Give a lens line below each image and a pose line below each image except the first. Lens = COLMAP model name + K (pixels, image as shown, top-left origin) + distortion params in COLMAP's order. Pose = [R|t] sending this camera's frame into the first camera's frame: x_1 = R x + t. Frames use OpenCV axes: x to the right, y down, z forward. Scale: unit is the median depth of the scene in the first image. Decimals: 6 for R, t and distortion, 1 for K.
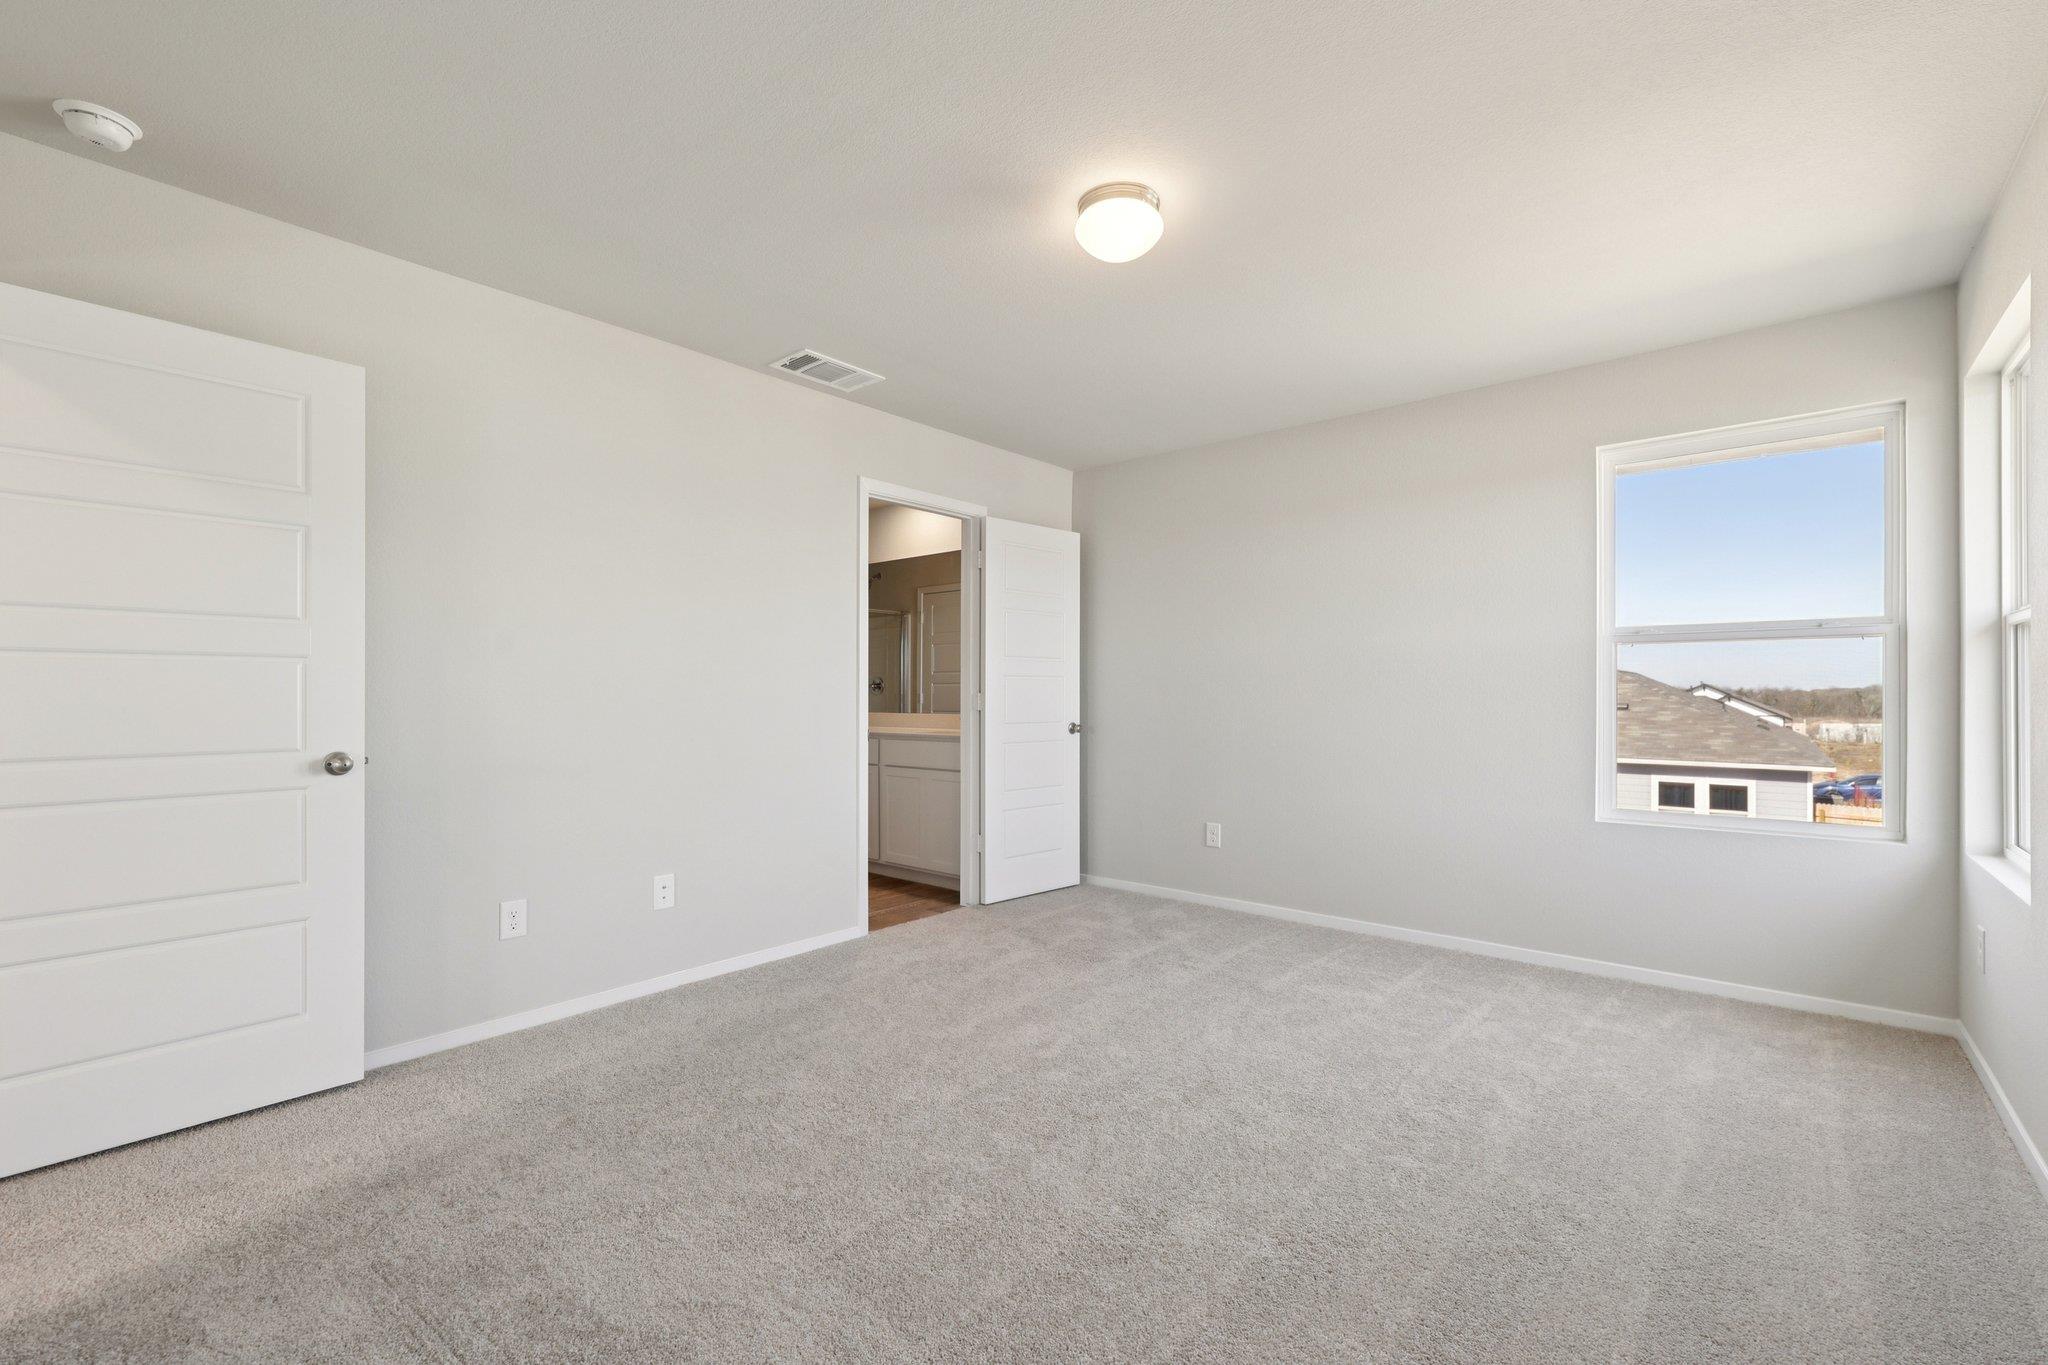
lens RADIAL K [[866.0, 0, 1026.9], [0, 866.0, 692.7], [0, 0, 1]] dist [-0.000732, 0.000271]
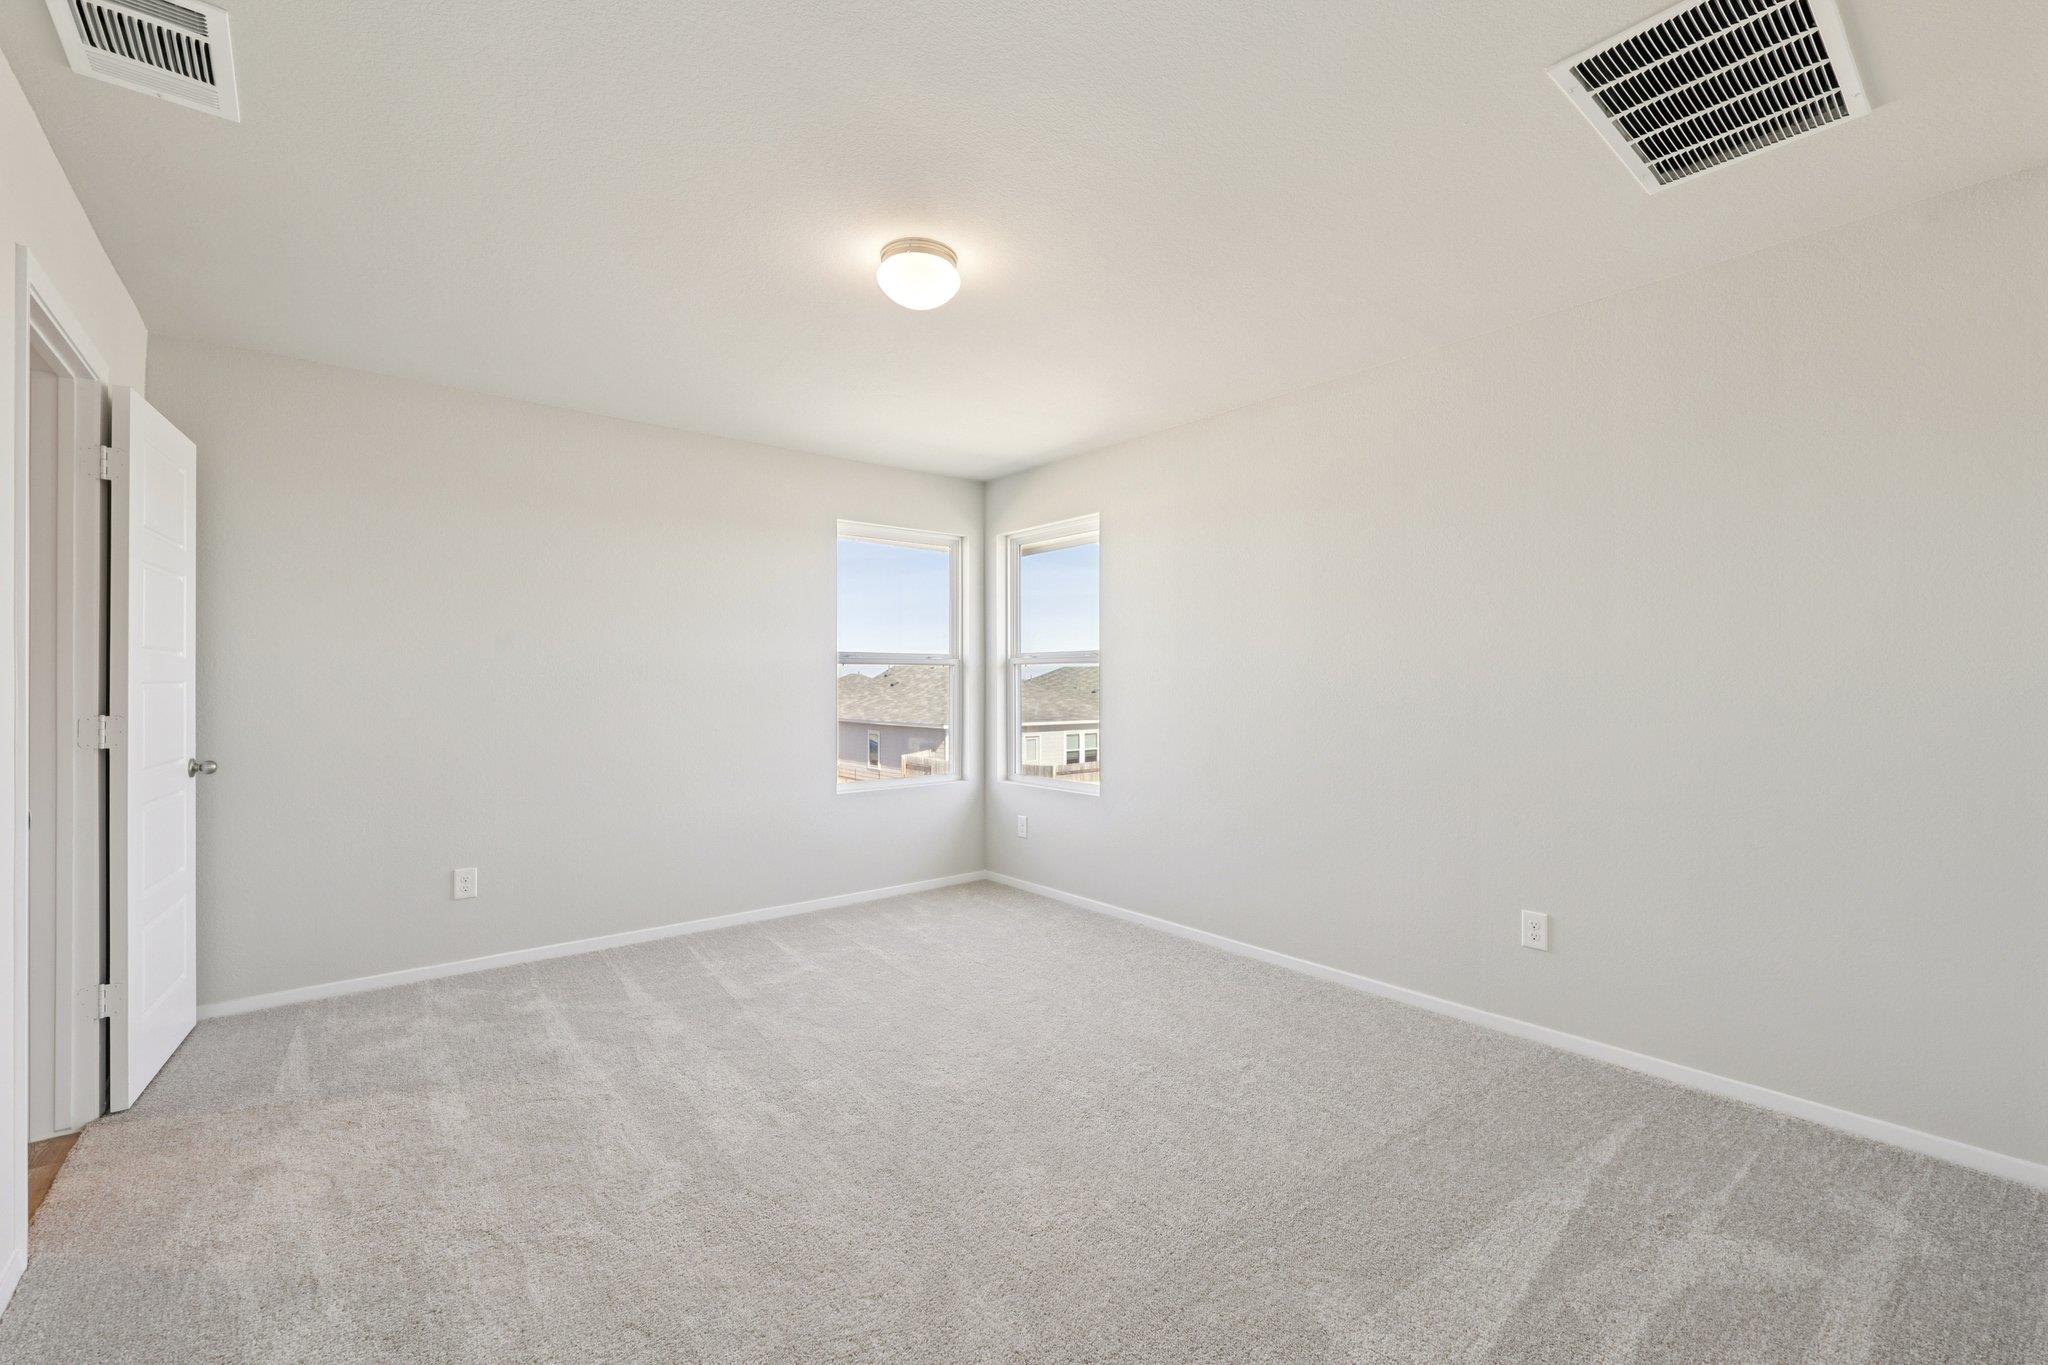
lens RADIAL K [[866.0, 0, 1025.5], [0, 866.0, 676.2], [0, 0, 1]] dist [-0.000732, 0.000271]
pose [[0.161528, 0.015143, 0.986752, -0.616809], [0.000238, 0.999882, -0.015383, -0.013643], [-0.986868, 0.002720, 0.161505, 0.478242]]
